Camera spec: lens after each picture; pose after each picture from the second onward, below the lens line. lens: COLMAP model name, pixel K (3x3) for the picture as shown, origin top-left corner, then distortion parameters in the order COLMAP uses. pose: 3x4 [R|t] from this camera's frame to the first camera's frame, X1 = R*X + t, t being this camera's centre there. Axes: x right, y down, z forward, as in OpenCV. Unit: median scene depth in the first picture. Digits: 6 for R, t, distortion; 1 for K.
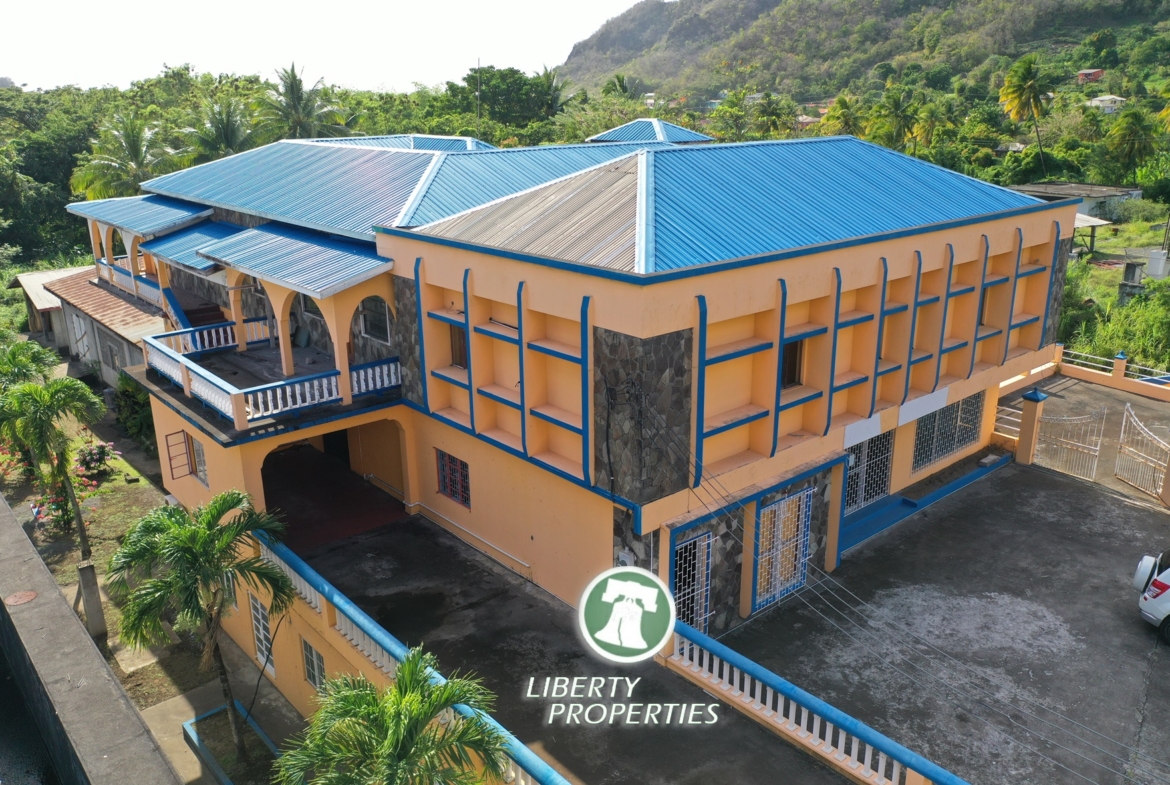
lens RADIAL K [[931.6, 0, 589.5], [0, 931.6, 393.1], [0, 0, 1]] dist [-0.000046, -0.002773]
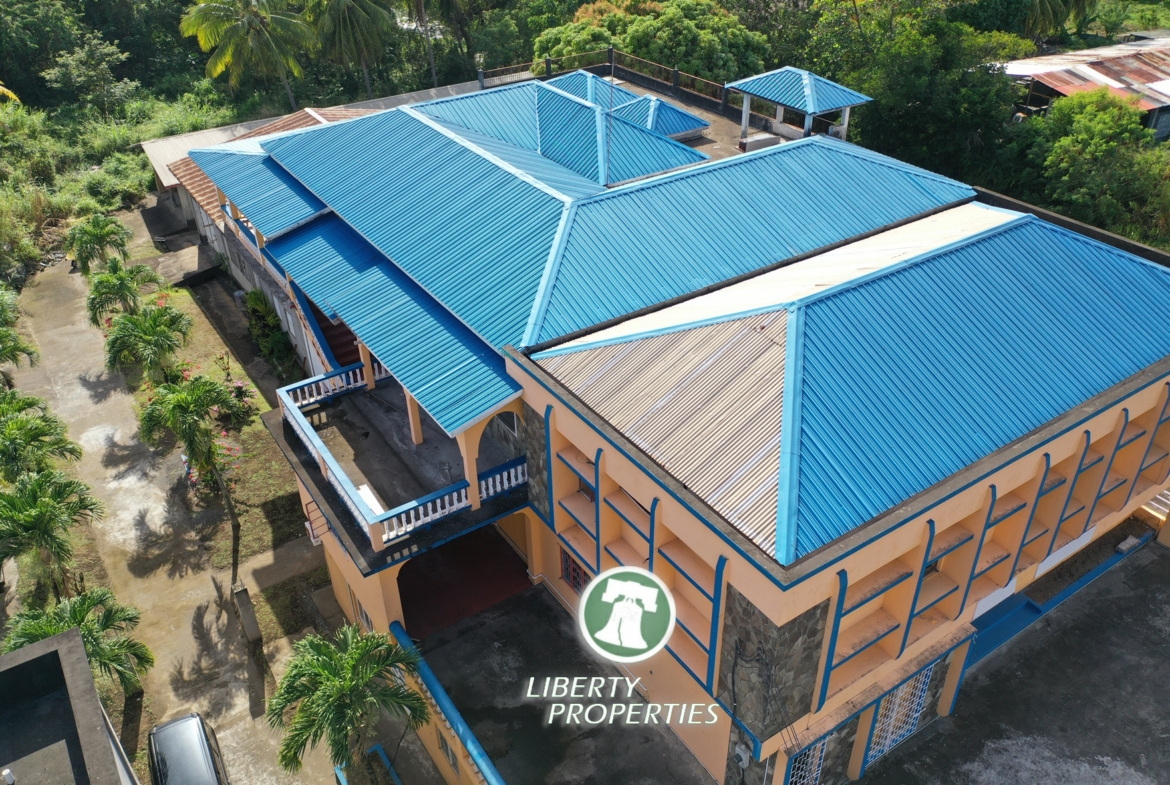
lens RADIAL K [[931.6, 0, 586.8], [0, 931.6, 391.0], [0, 0, 1]] dist [-0.000046, -0.002773]
pose [[0.992242, 0.063345, -0.106969, -0.038957], [-0.032351, 0.962370, 0.269808, -0.400454], [0.120035, -0.264255, 0.956954, 0.071275]]
